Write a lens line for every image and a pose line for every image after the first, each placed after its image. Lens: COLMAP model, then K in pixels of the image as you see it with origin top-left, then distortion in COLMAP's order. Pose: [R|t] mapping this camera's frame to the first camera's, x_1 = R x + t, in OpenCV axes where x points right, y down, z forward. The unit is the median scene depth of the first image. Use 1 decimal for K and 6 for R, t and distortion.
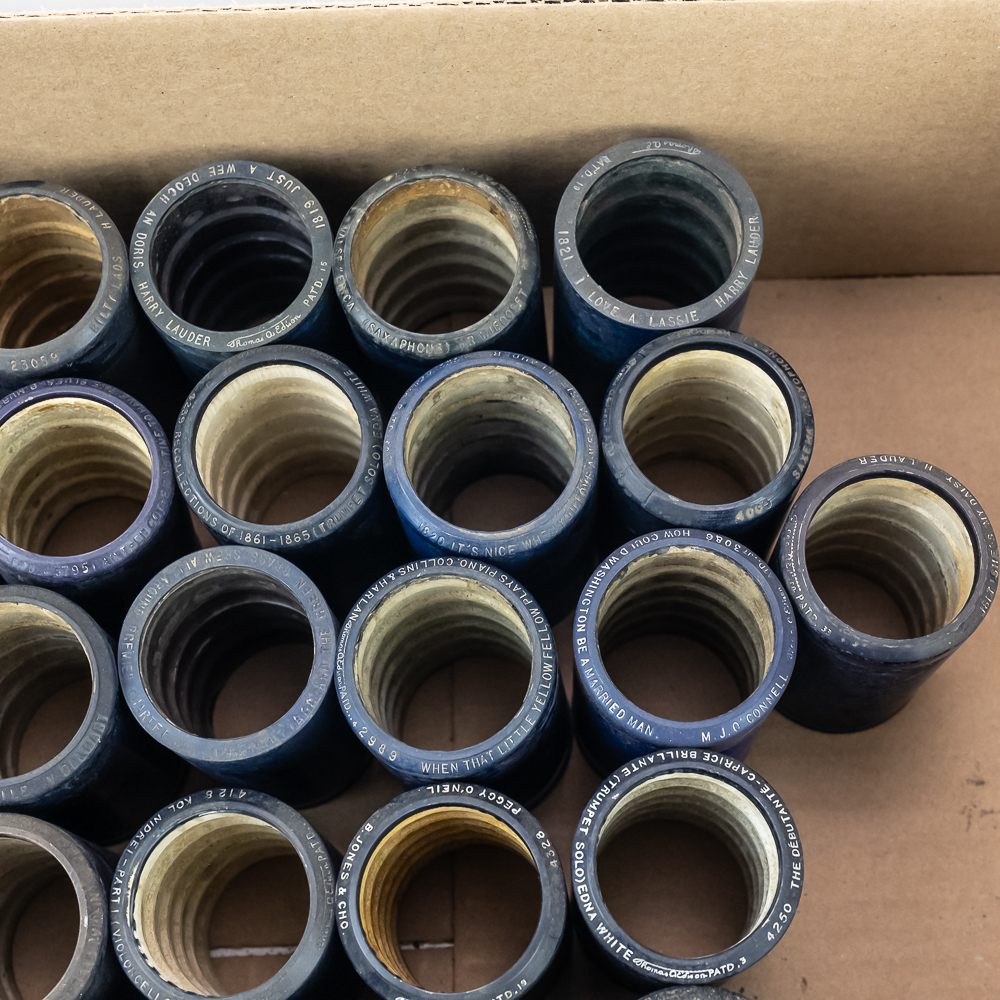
lens RADIAL K [[1780.9, 0, 520.8], [0, 1780.9, 498.7], [0, 0, 1]] dist [0.021177, -0.018372]
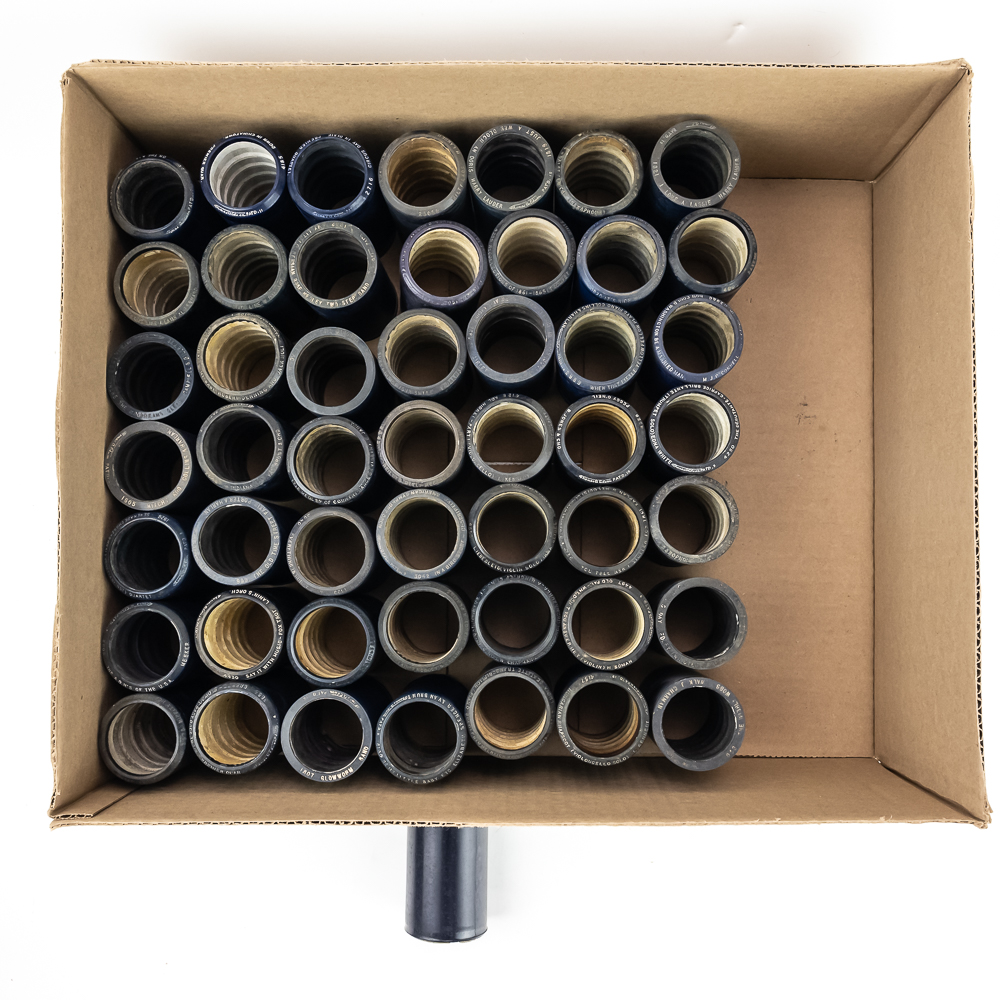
lens RADIAL K [[1030.1, 0, 500.0], [0, 1030.1, 500.0], [0, 0, 1]] dist [-0.018986, 0.026829]
pose [[0.999418, 0.034059, -0.001879, -0.162792], [-0.032662, 0.971398, 0.235201, -0.030499], [0.009836, -0.235003, 0.971945, -0.418556]]
